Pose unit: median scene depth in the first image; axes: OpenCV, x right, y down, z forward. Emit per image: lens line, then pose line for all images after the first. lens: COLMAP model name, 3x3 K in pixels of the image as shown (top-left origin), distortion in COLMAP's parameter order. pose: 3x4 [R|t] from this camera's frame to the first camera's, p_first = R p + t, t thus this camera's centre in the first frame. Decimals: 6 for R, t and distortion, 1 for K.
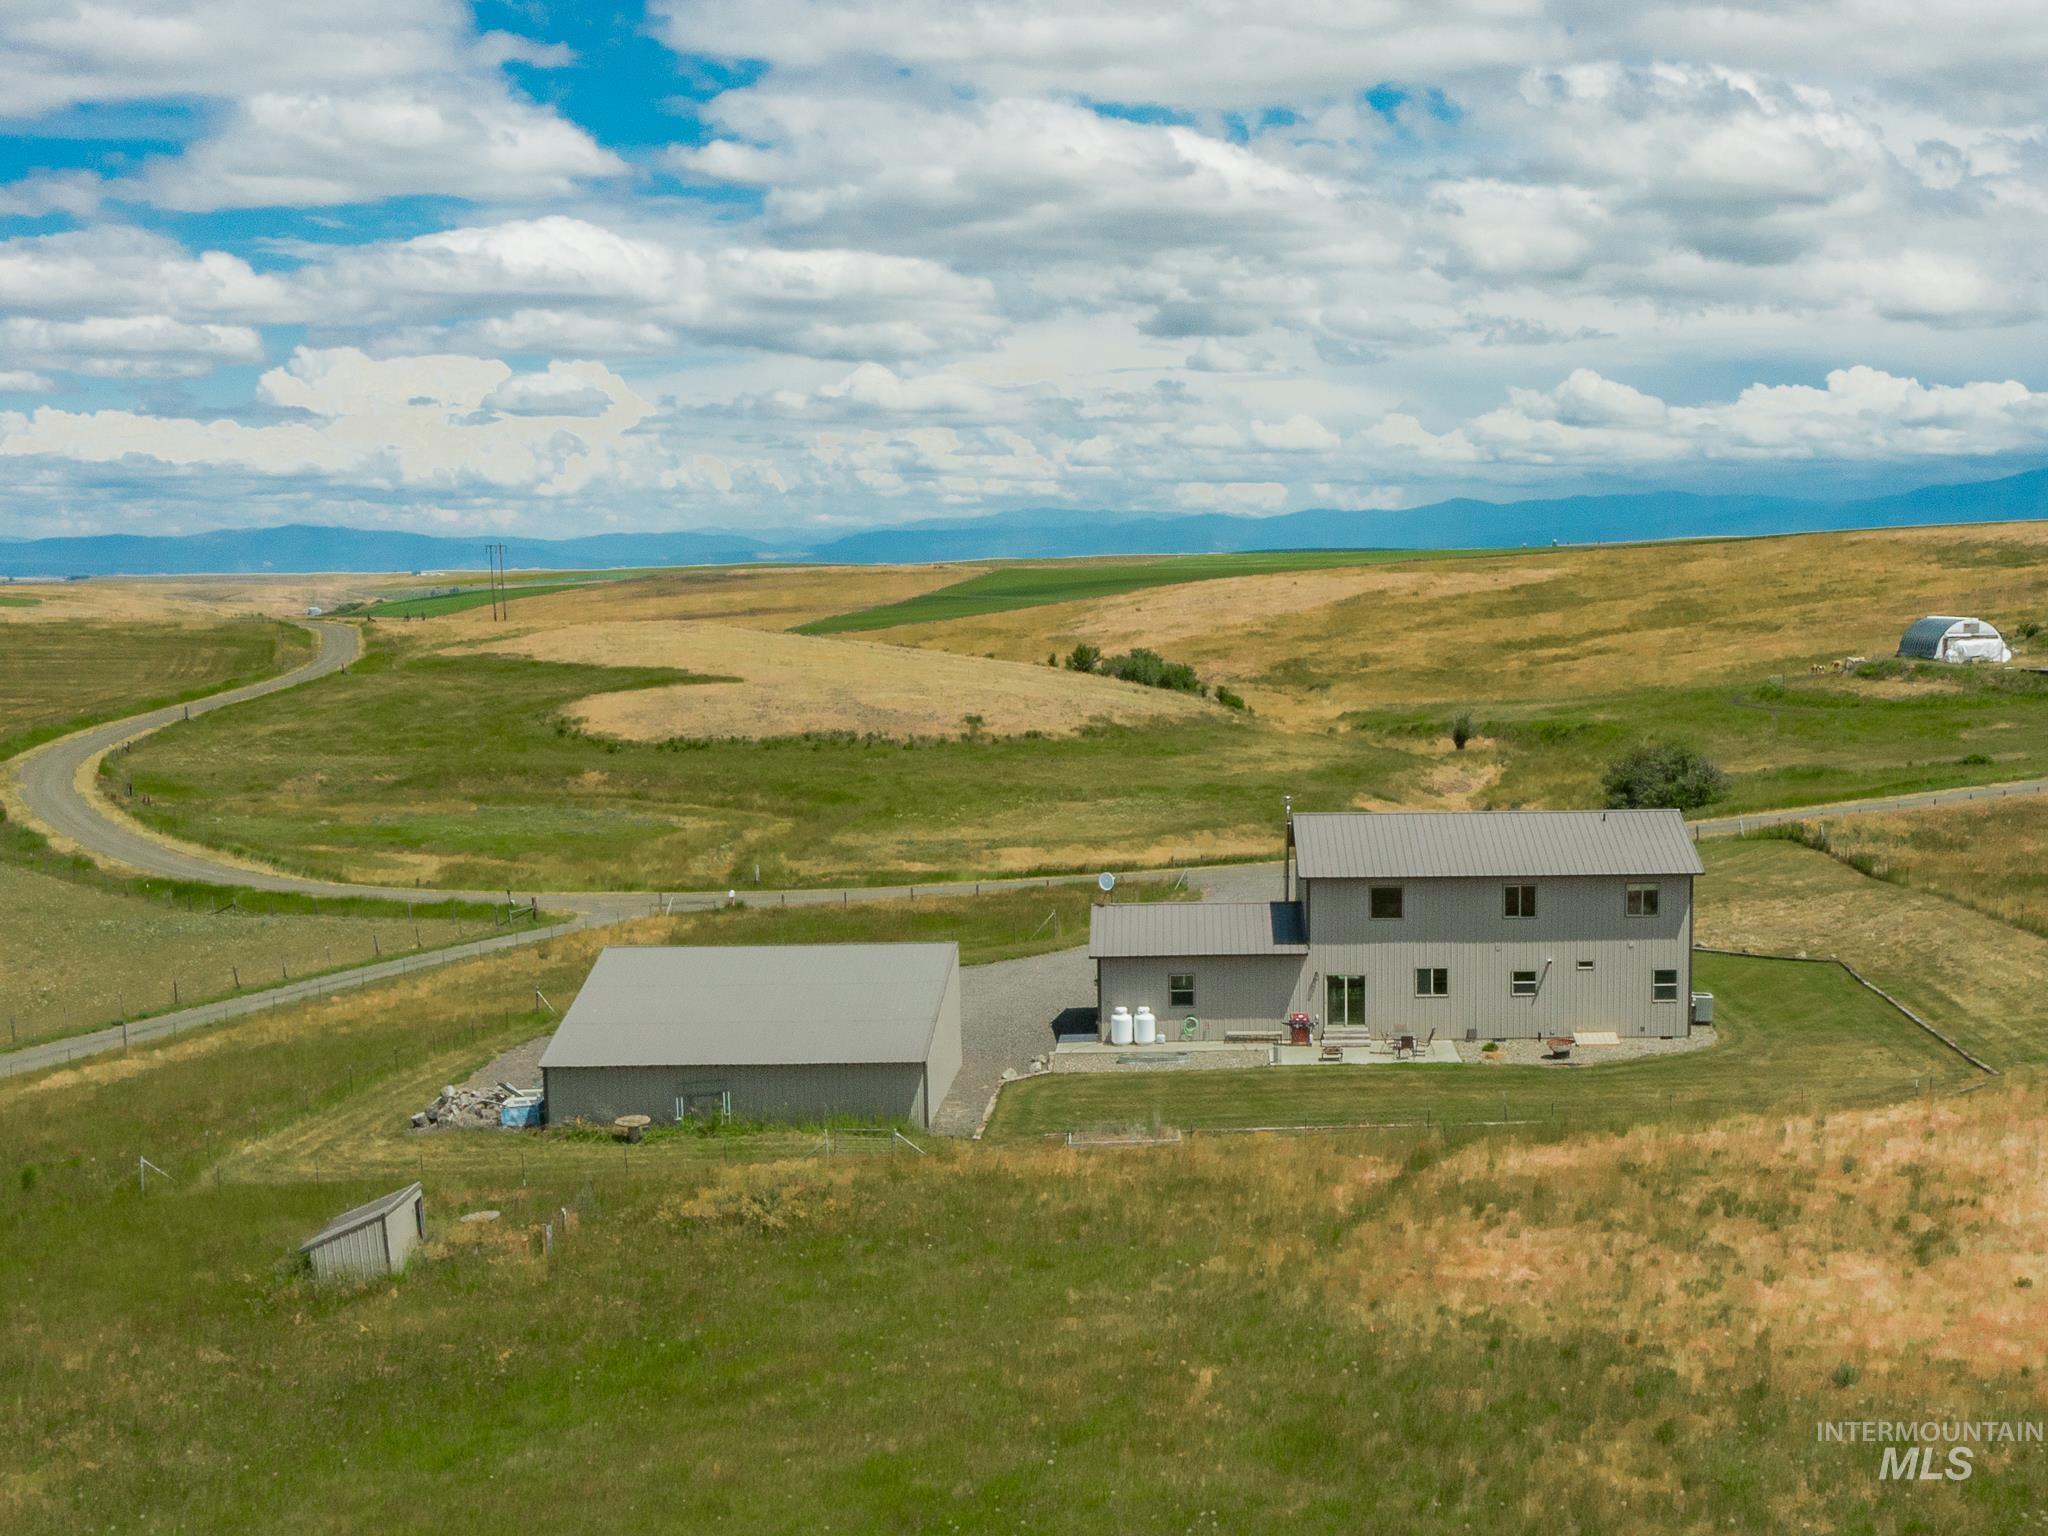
lens RADIAL K [[2119.5, 0, 1032.1], [0, 2119.5, 771.2], [0, 0, 1]] dist [-0.006649, 0.000000]
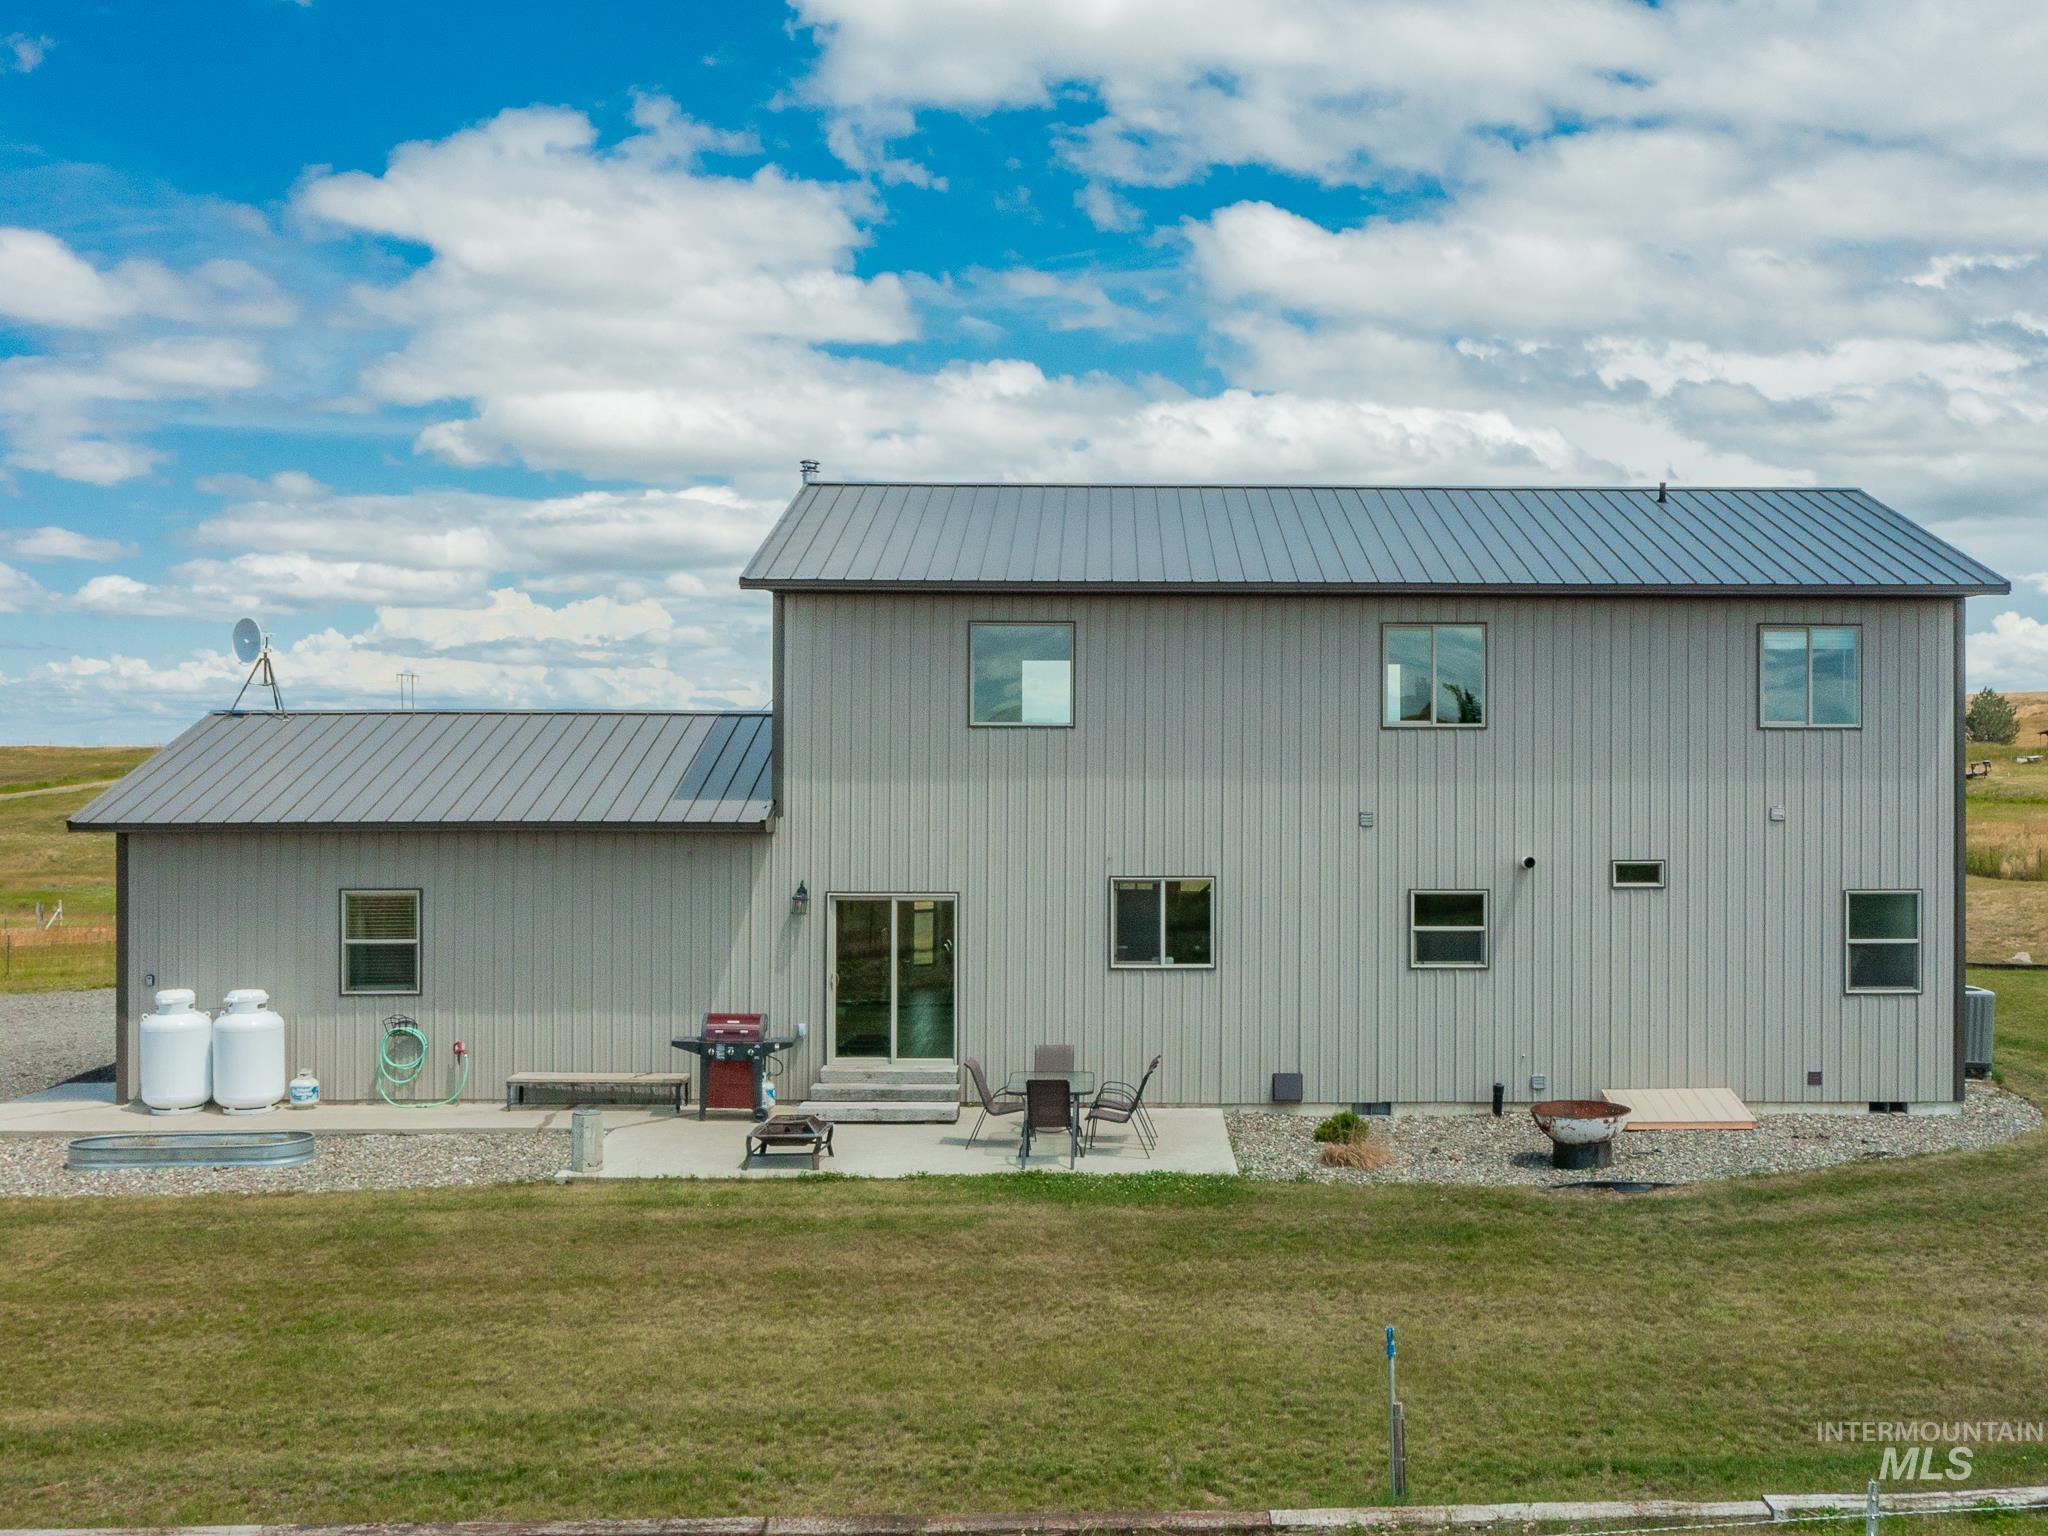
lens RADIAL K [[2119.5, 0, 1015.4], [0, 2119.5, 766.6], [0, 0, 1]] dist [-0.006649, 0.000000]
pose [[0.998683, 0.020030, 0.047236, 0.151903], [-0.017133, 0.997993, -0.060968, 0.096223], [-0.048363, 0.060078, 0.997021, 0.684618]]
